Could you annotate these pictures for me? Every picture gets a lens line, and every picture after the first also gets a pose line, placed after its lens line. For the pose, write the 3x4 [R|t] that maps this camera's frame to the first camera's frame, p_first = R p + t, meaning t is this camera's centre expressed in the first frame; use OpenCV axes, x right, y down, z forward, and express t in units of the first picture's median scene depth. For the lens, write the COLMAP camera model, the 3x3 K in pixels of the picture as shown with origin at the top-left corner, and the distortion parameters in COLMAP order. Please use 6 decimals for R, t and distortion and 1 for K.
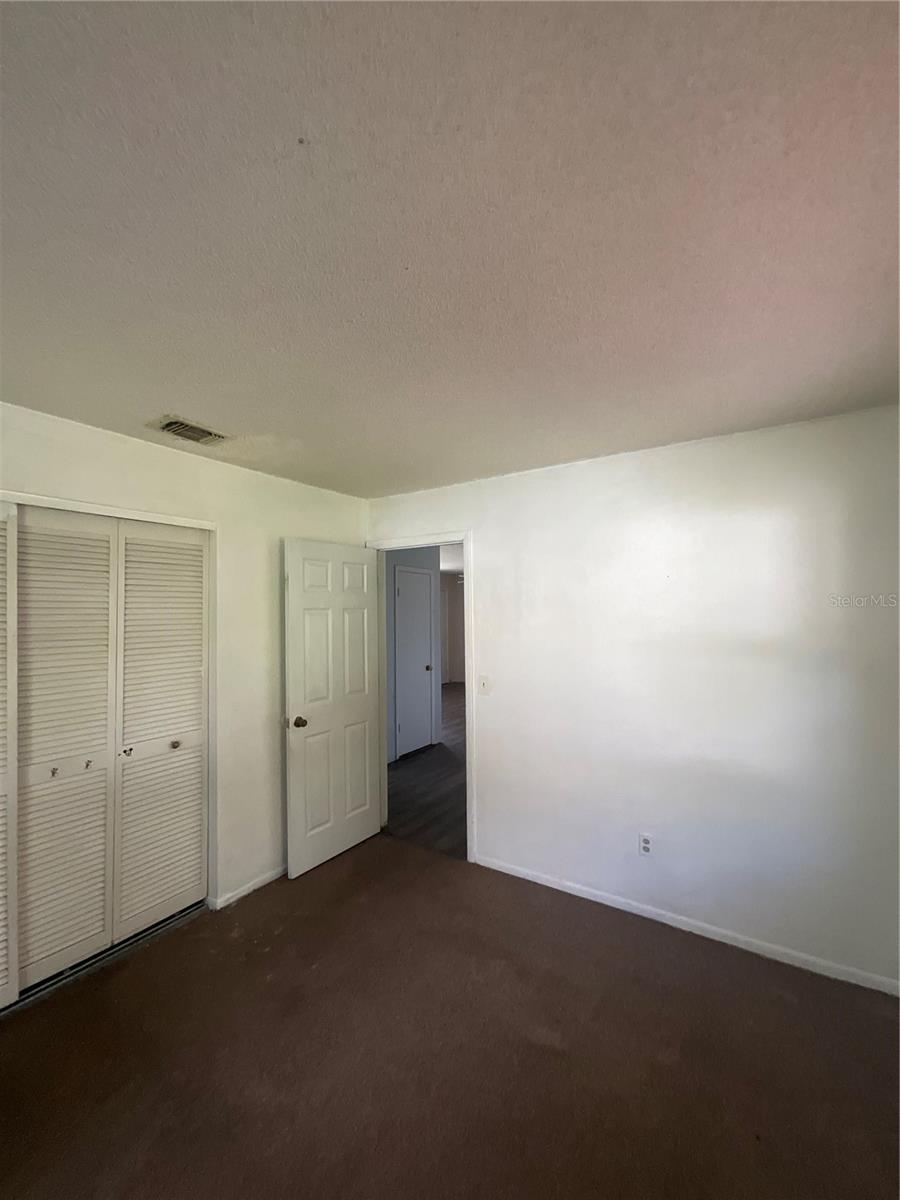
lens RADIAL K [[490.6, 0, 447.8], [0, 490.6, 601.5], [0, 0, 1]] dist [0.000859, -0.002926]
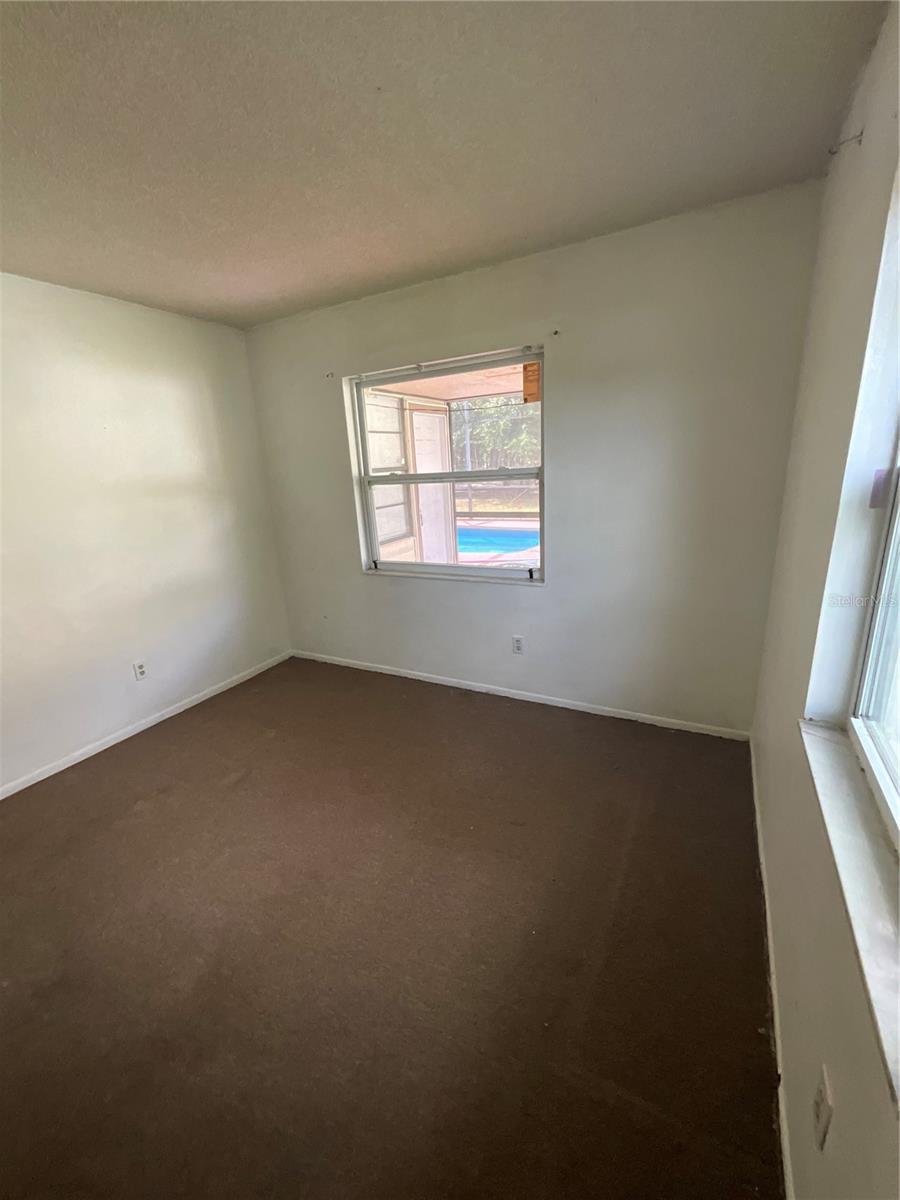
lens RADIAL K [[490.6, 0, 447.8], [0, 490.6, 601.5], [0, 0, 1]] dist [0.000859, -0.002926]
pose [[-0.095311, -0.261606, 0.960457, -0.752475], [0.032929, 0.963493, 0.265700, 0.054603], [-0.994903, 0.056951, -0.083217, 0.365876]]
